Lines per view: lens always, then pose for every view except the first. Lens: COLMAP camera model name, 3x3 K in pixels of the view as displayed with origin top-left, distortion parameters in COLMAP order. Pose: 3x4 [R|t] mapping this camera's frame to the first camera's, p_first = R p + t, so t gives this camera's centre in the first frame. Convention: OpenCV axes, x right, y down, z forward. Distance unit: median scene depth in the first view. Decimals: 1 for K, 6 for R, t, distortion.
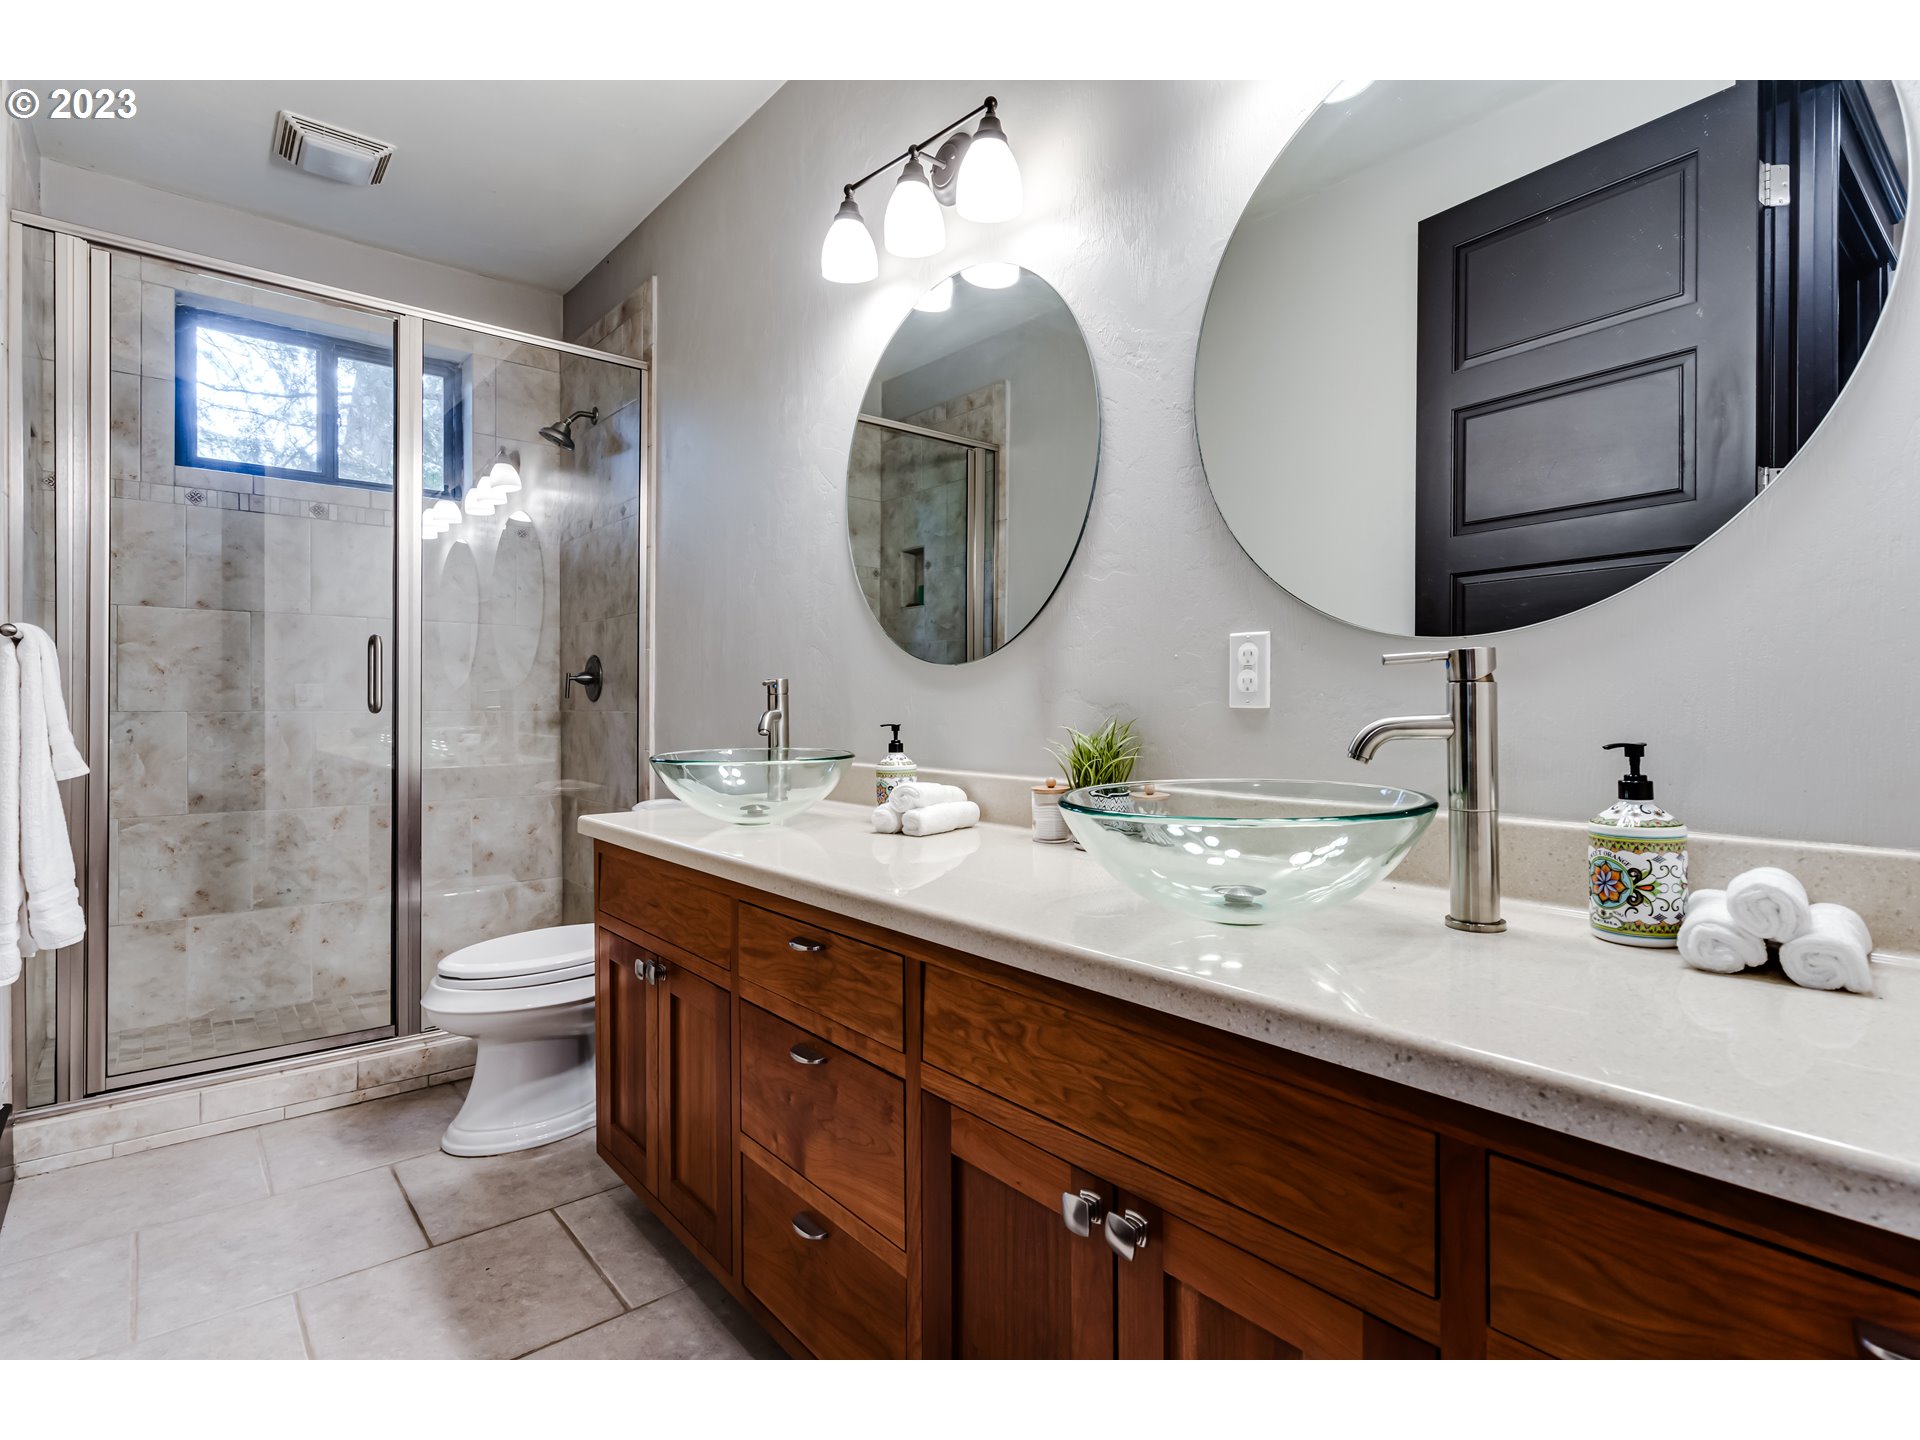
lens RADIAL K [[920.8, 0, 956.7], [0, 920.8, 701.6], [0, 0, 1]] dist [-0.004761, 0.000050]
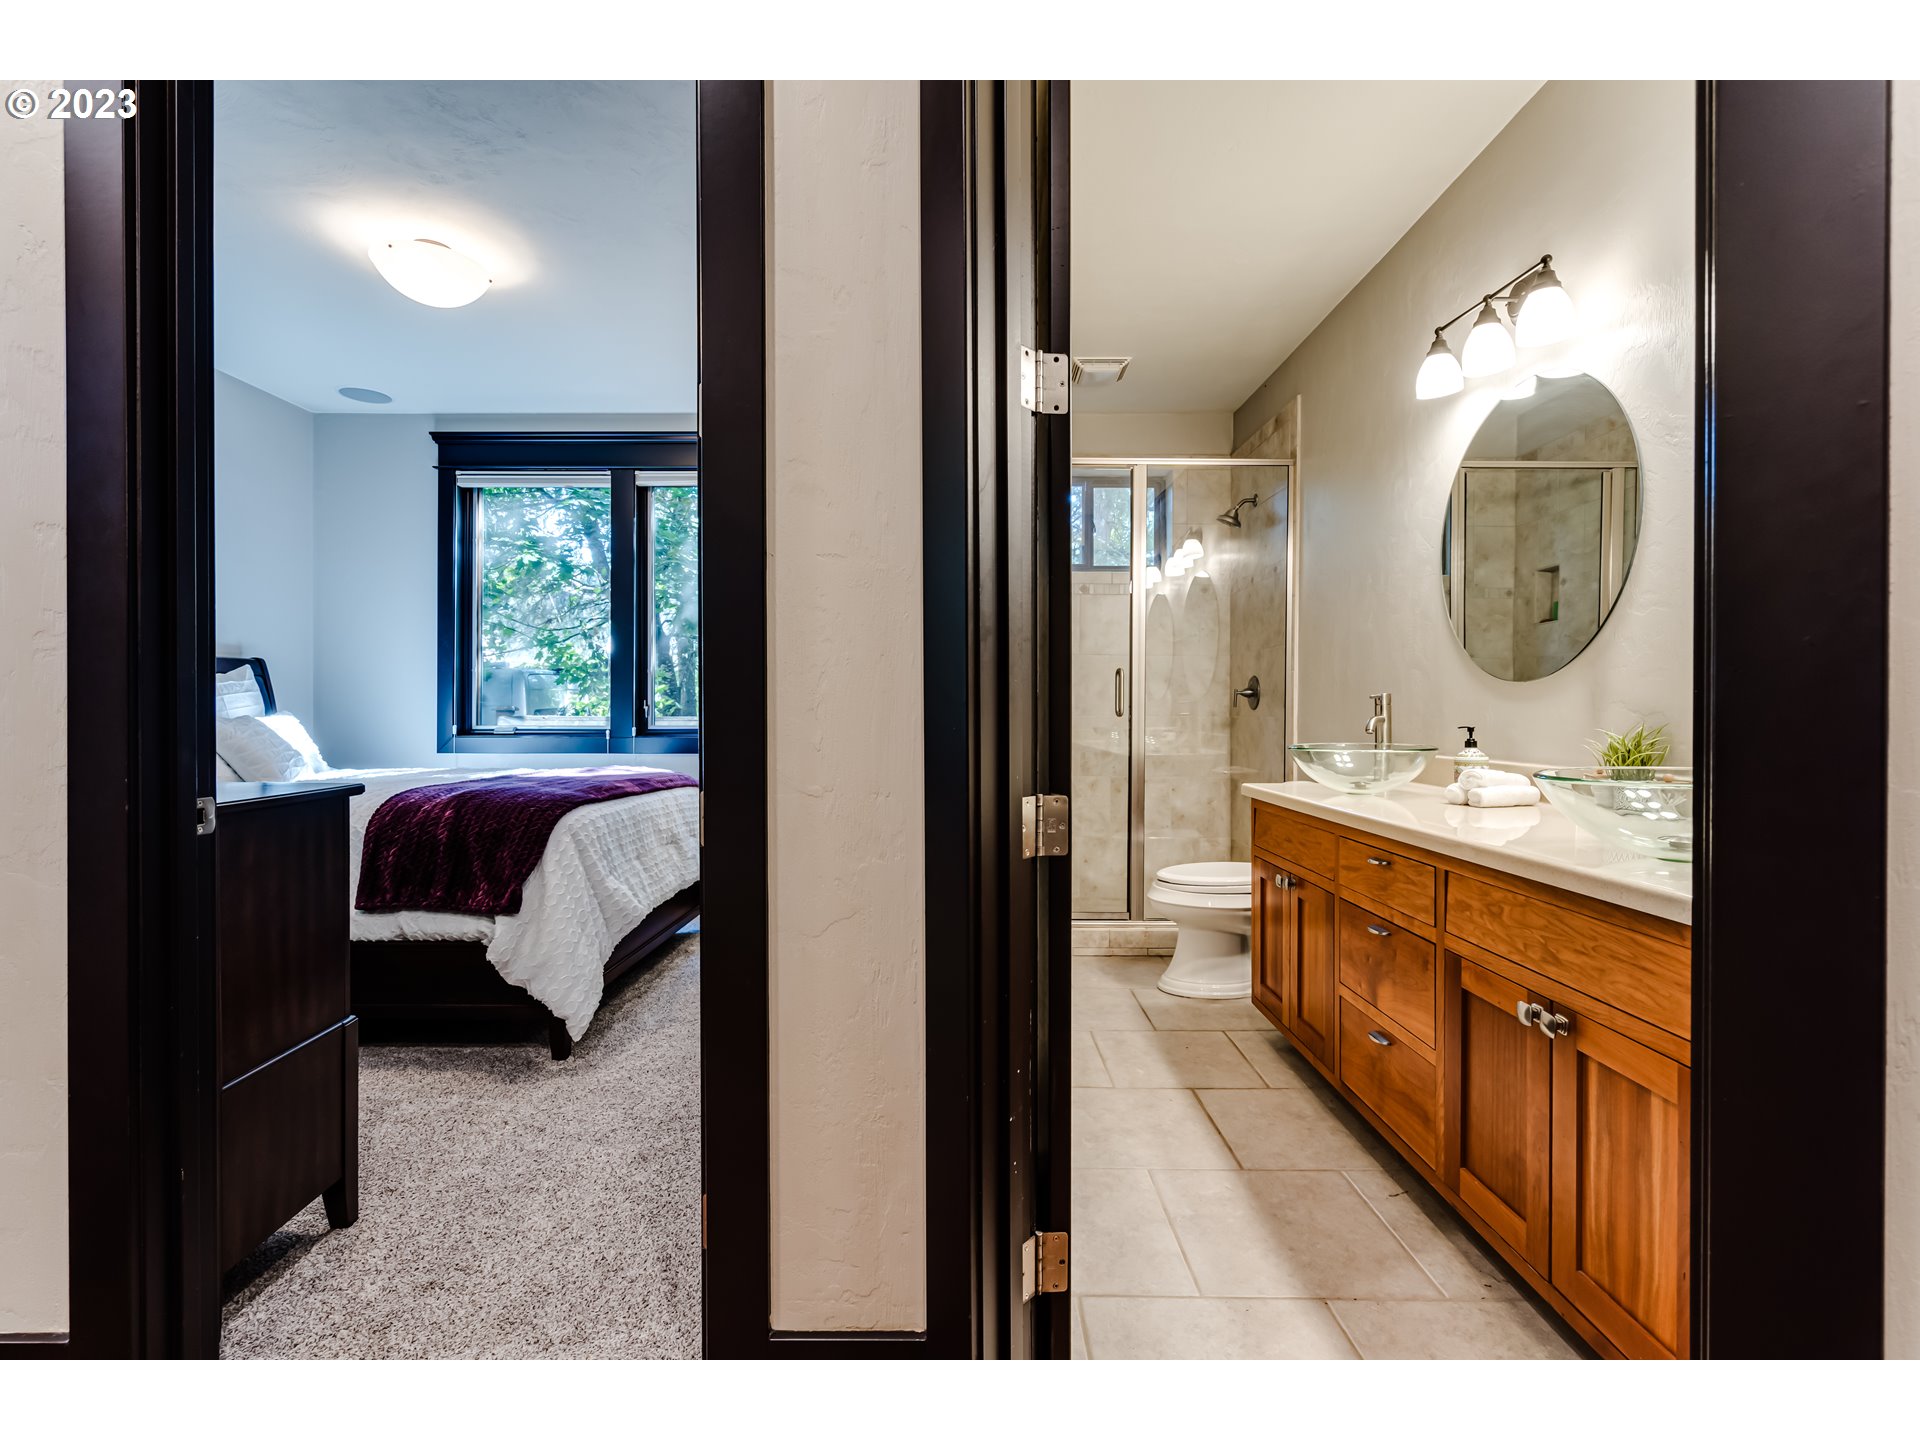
lens RADIAL K [[885.0, 0, 952.4], [0, 885.0, 721.7], [0, 0, 1]] dist [0.007659, 0.000924]
pose [[0.758542, 0.009183, -0.651559, 0.180370], [-0.000518, 0.999909, 0.013489, -0.000003], [0.651624, -0.009895, 0.758478, -0.423753]]
